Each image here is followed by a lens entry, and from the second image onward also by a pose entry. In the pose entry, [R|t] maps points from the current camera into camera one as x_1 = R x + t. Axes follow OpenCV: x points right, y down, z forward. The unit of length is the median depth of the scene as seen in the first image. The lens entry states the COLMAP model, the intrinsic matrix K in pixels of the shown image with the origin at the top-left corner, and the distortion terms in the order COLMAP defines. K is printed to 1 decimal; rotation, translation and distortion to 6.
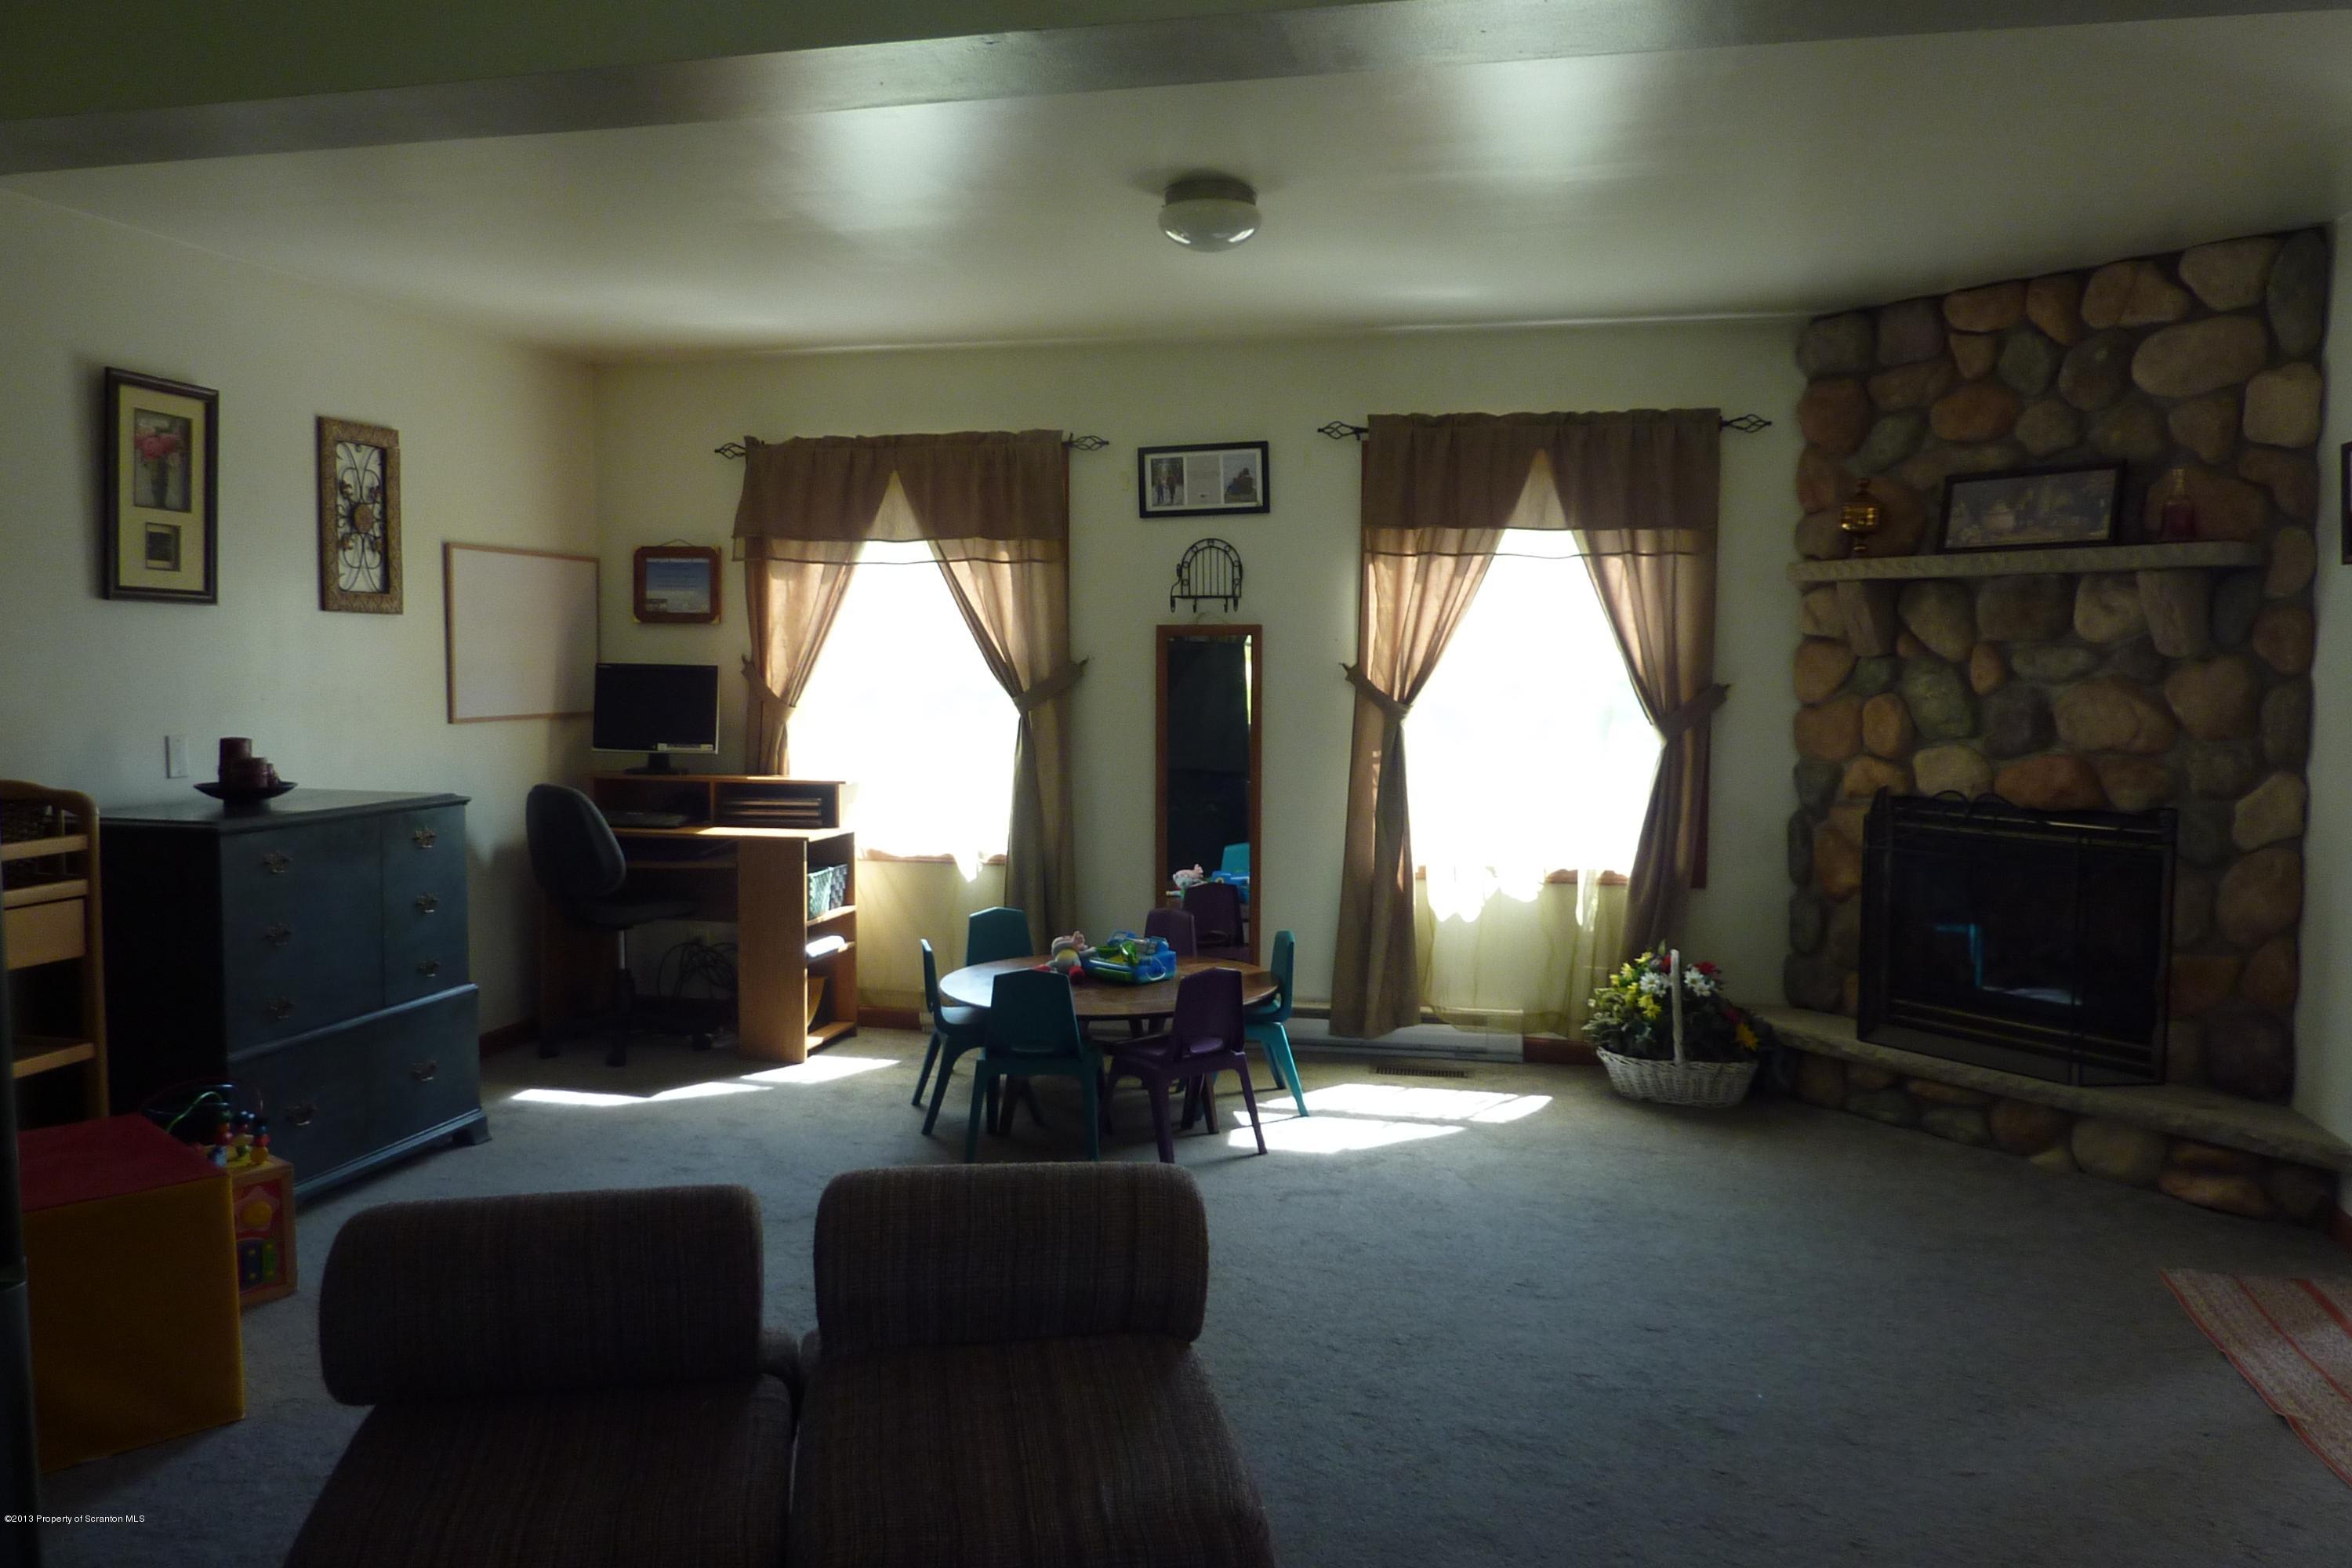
lens RADIAL K [[1757.8, 0, 1190.6], [0, 1757.8, 780.8], [0, 0, 1]] dist [-0.014617, -0.018745]
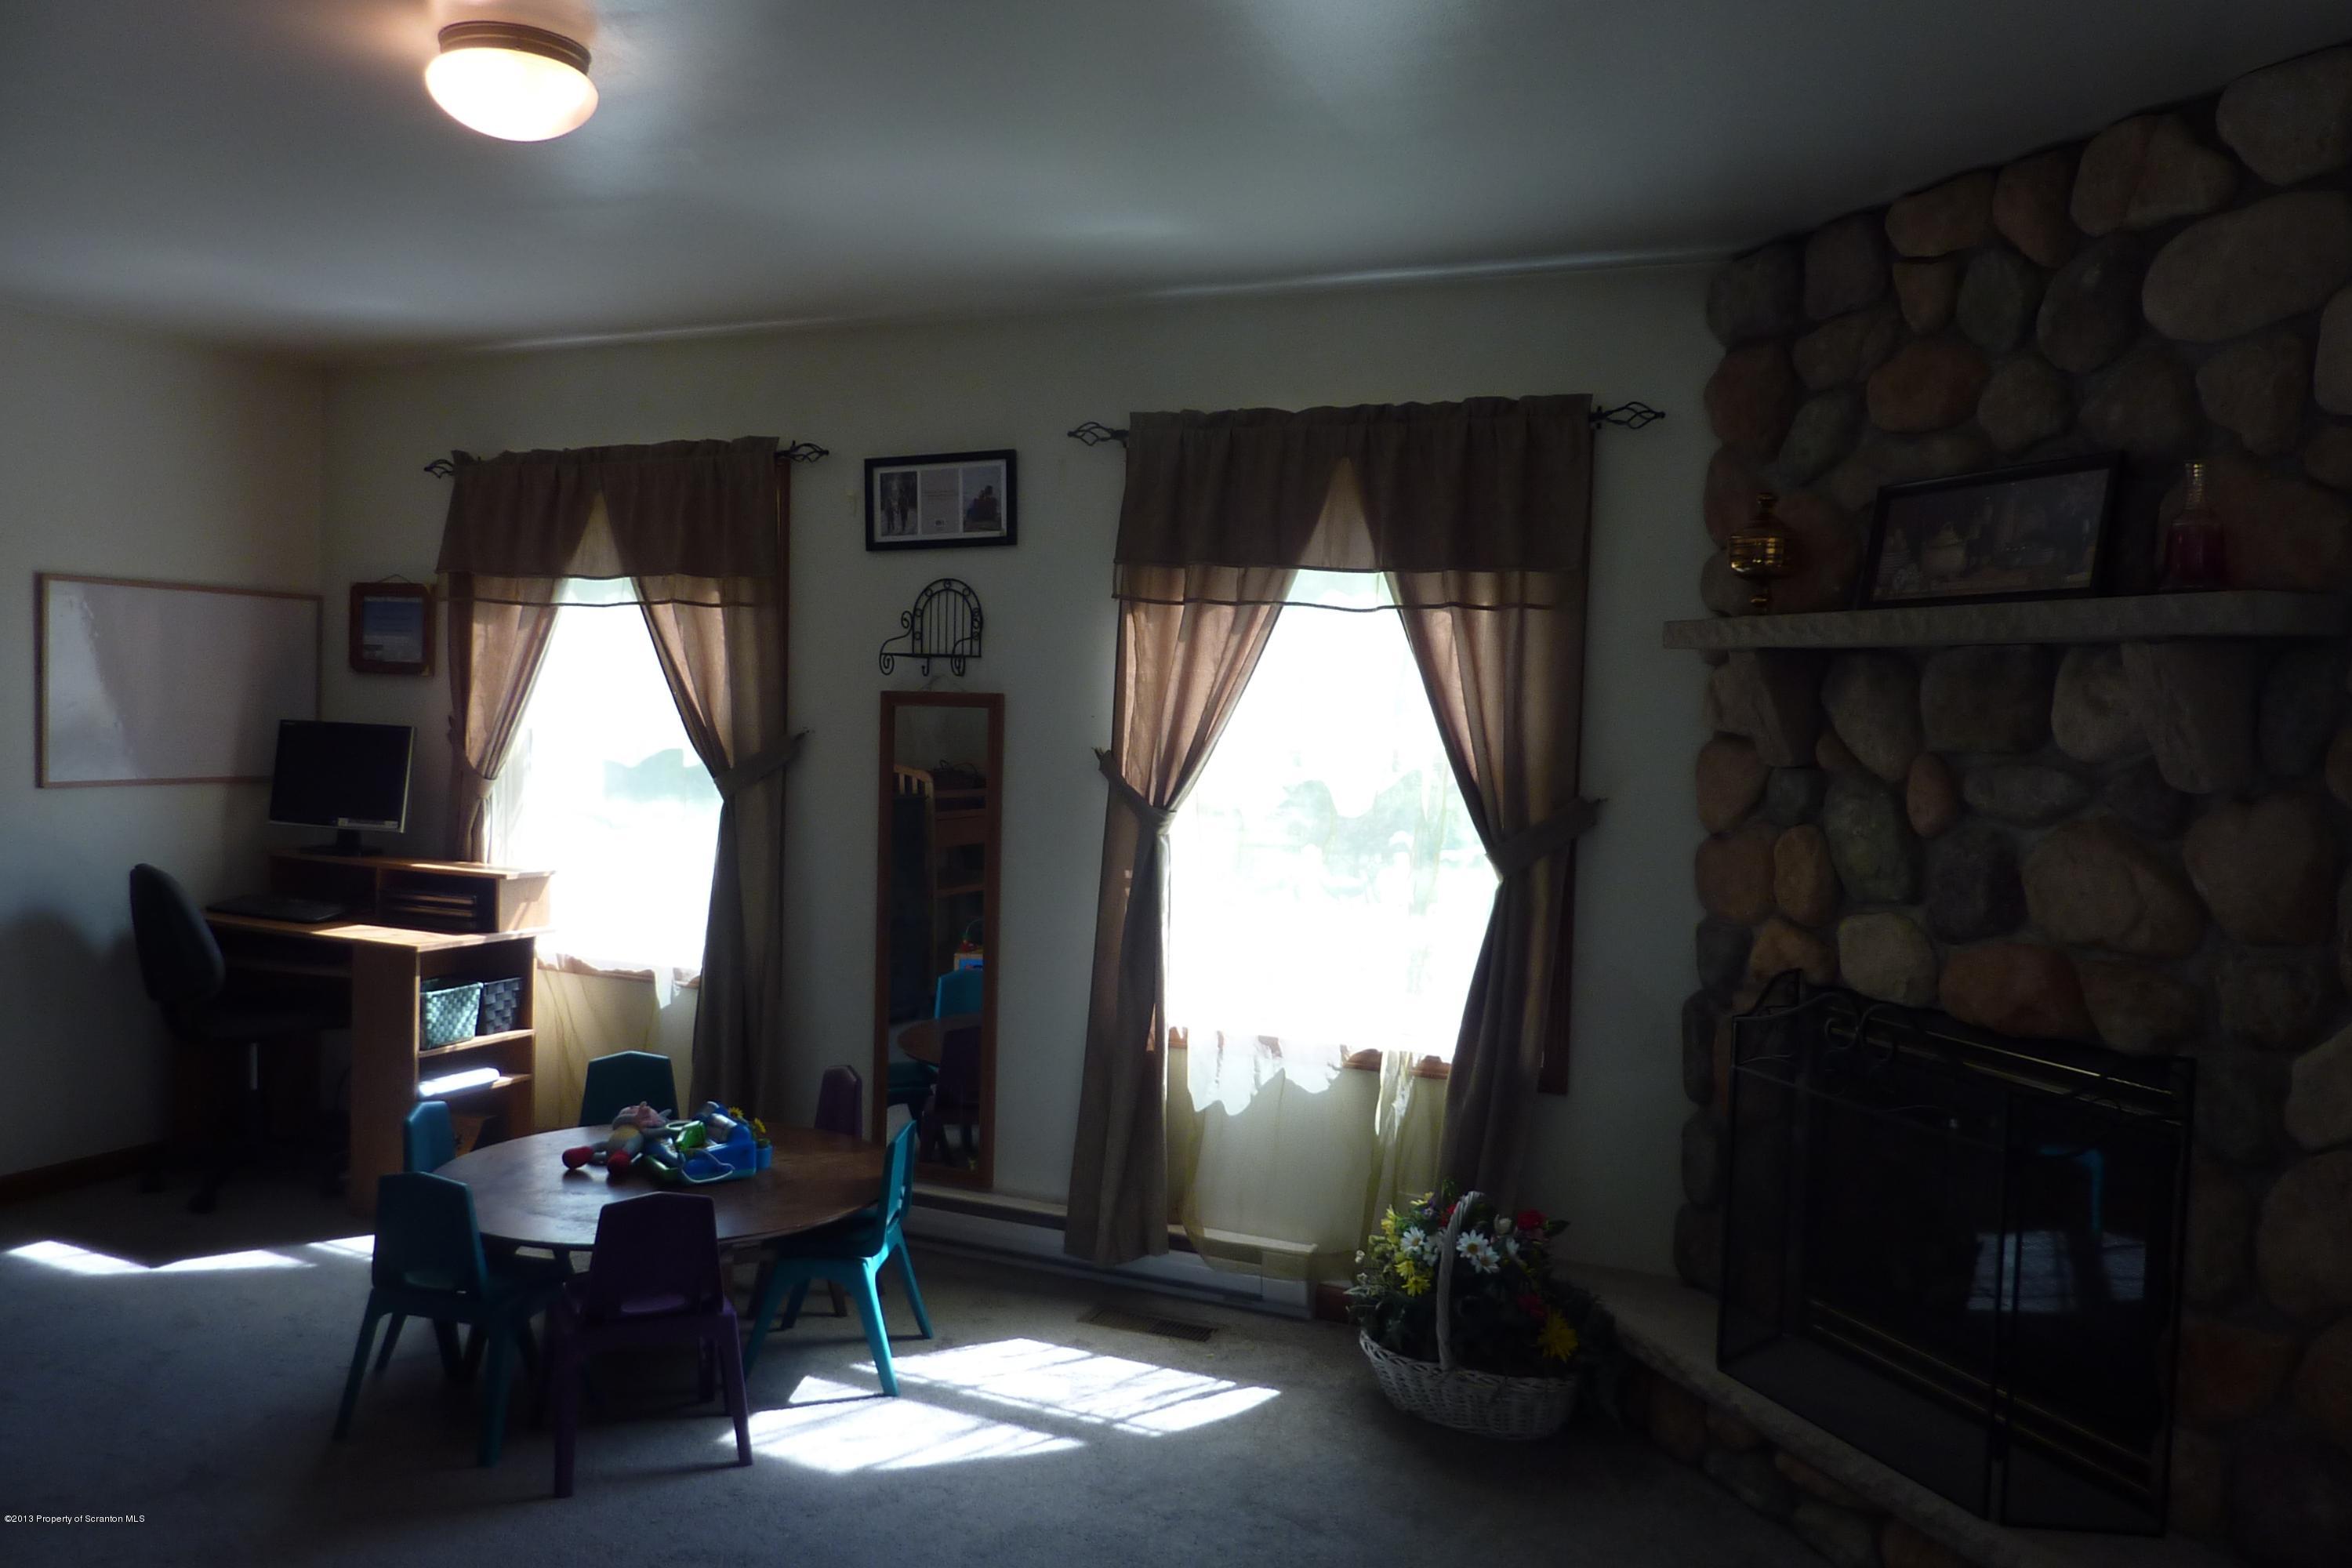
lens RADIAL K [[1757.8, 0, 1183.3], [0, 1757.8, 784.1], [0, 0, 1]] dist [-0.014617, -0.018745]
pose [[0.977258, 0.035479, -0.209065, 0.289672], [-0.041395, 0.998855, -0.023990, -0.037466], [0.207975, 0.032099, 0.977607, 0.300576]]
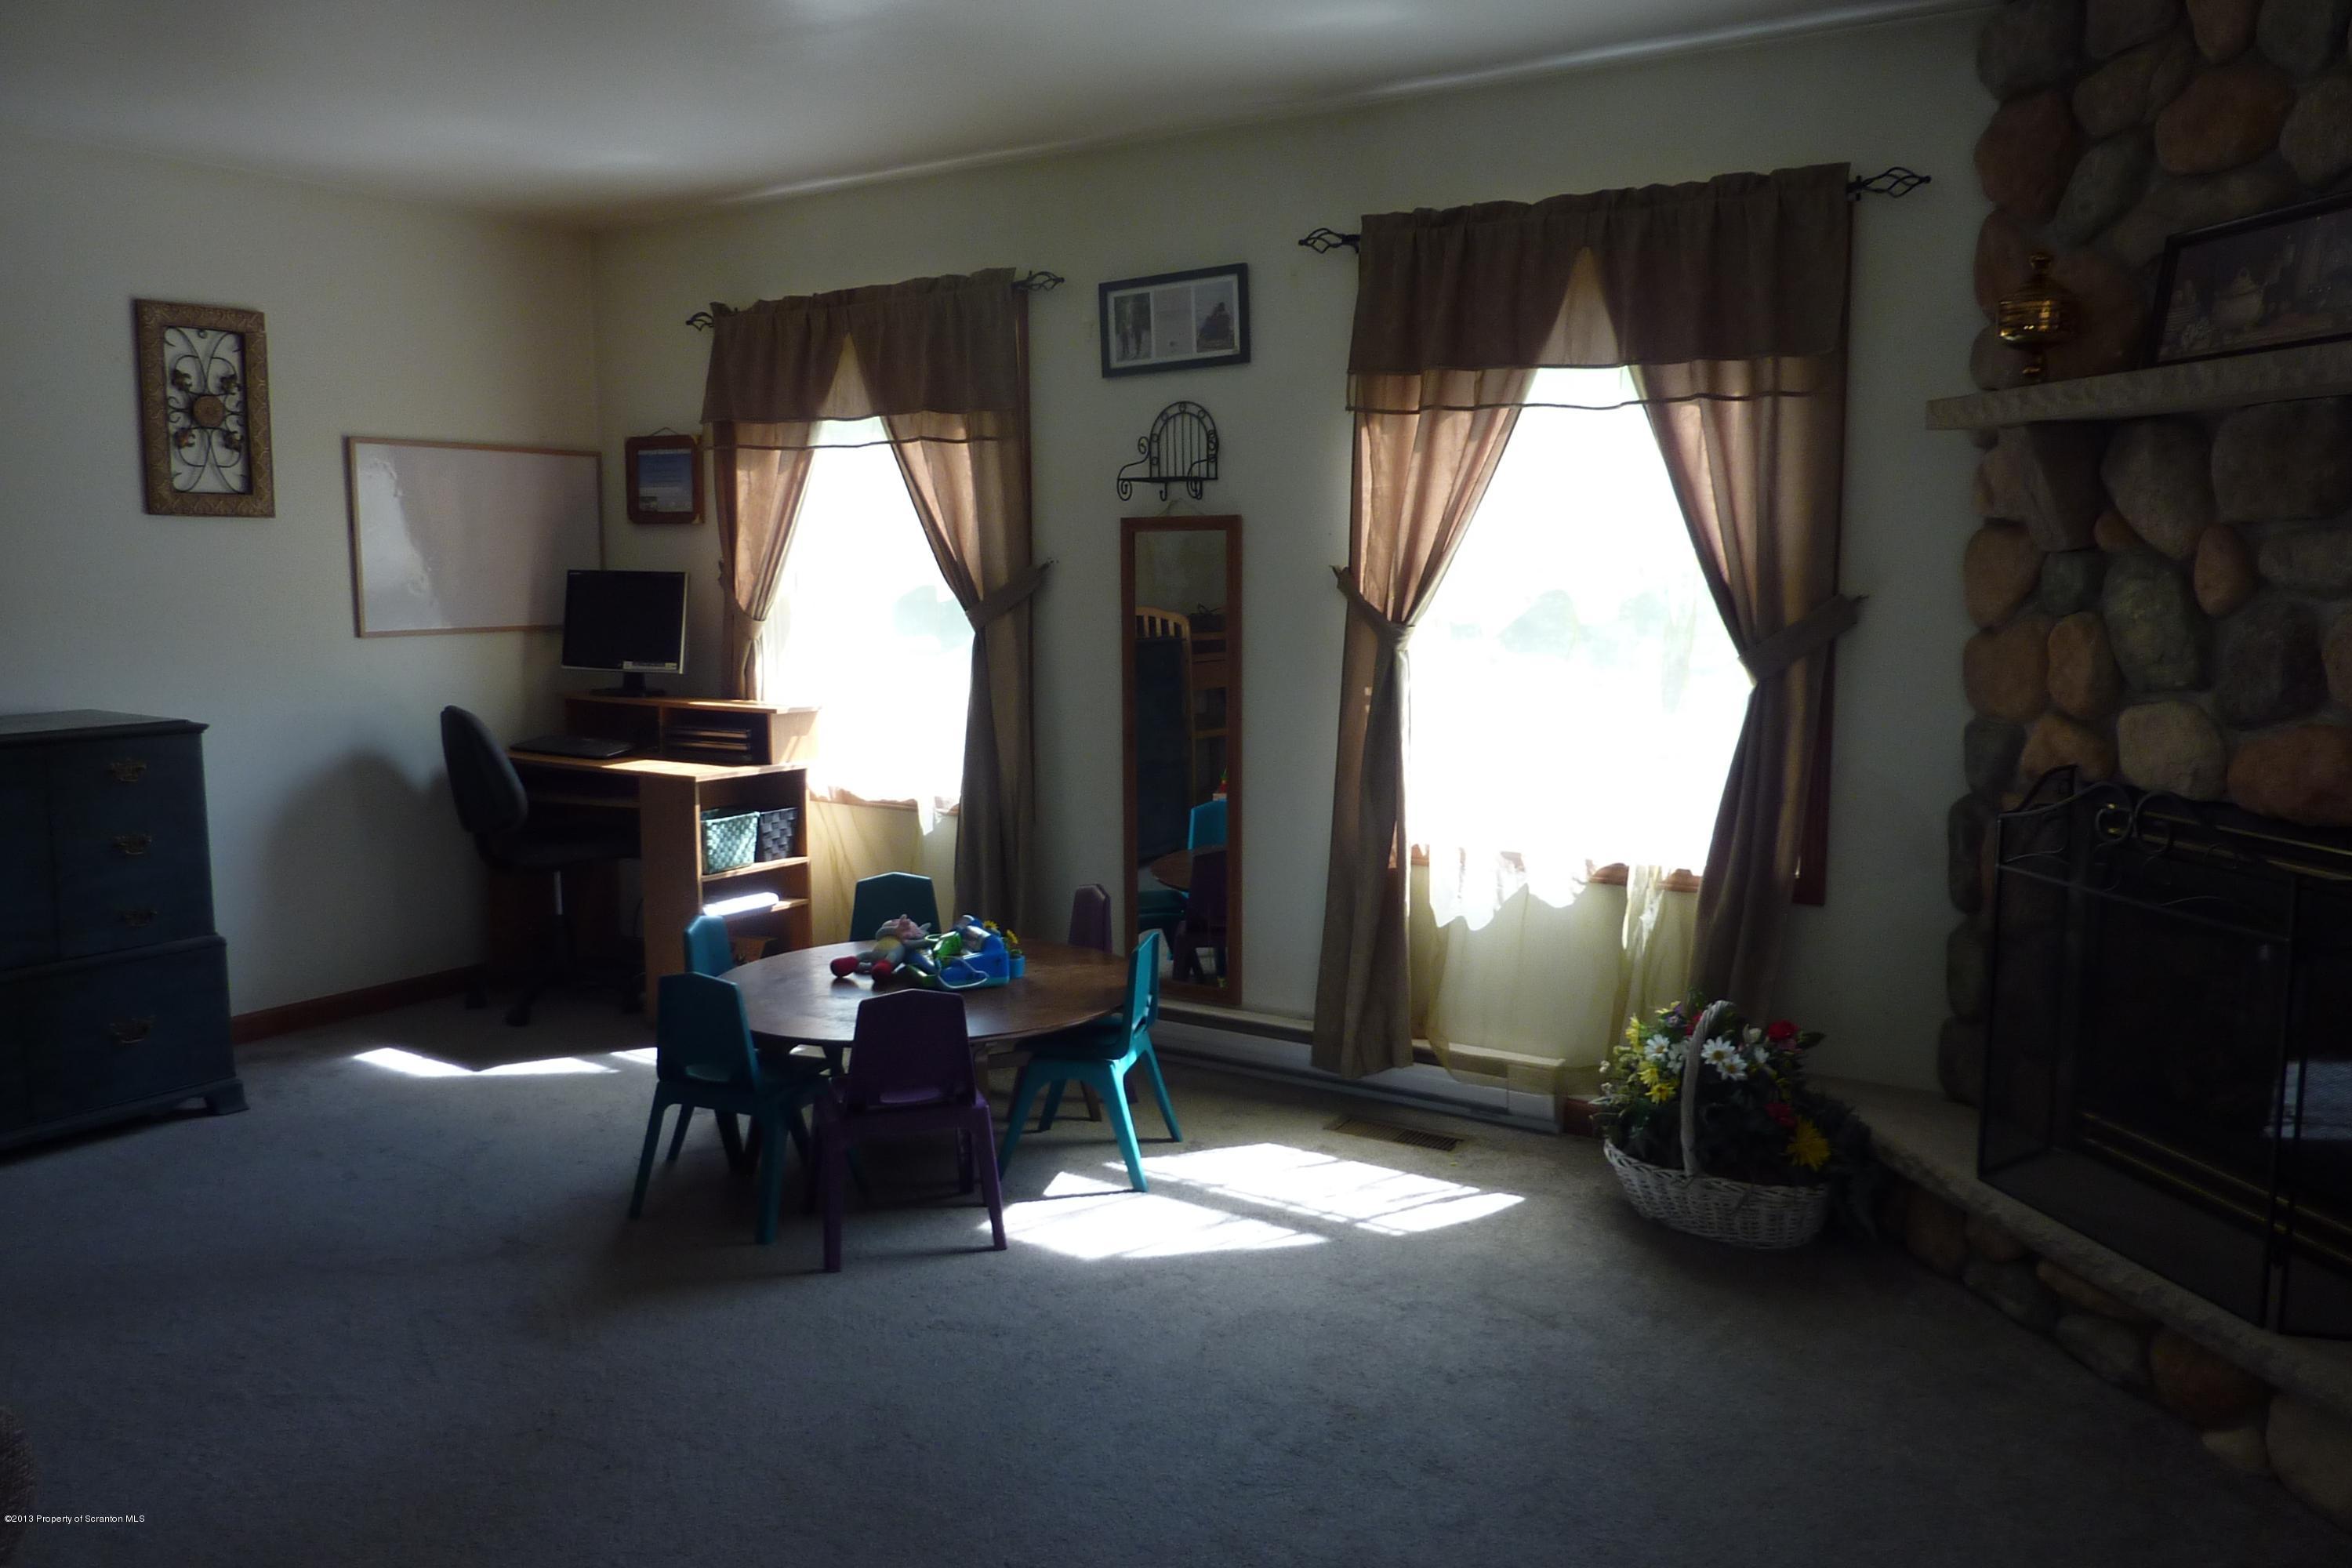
lens RADIAL K [[1757.8, 0, 1187.2], [0, 1757.8, 779.2], [0, 0, 1]] dist [-0.014617, -0.018745]
pose [[0.934204, 0.038178, -0.354691, 0.305630], [-0.019346, 0.998216, 0.056491, -0.019088], [0.356215, -0.045912, 0.933275, 0.305421]]
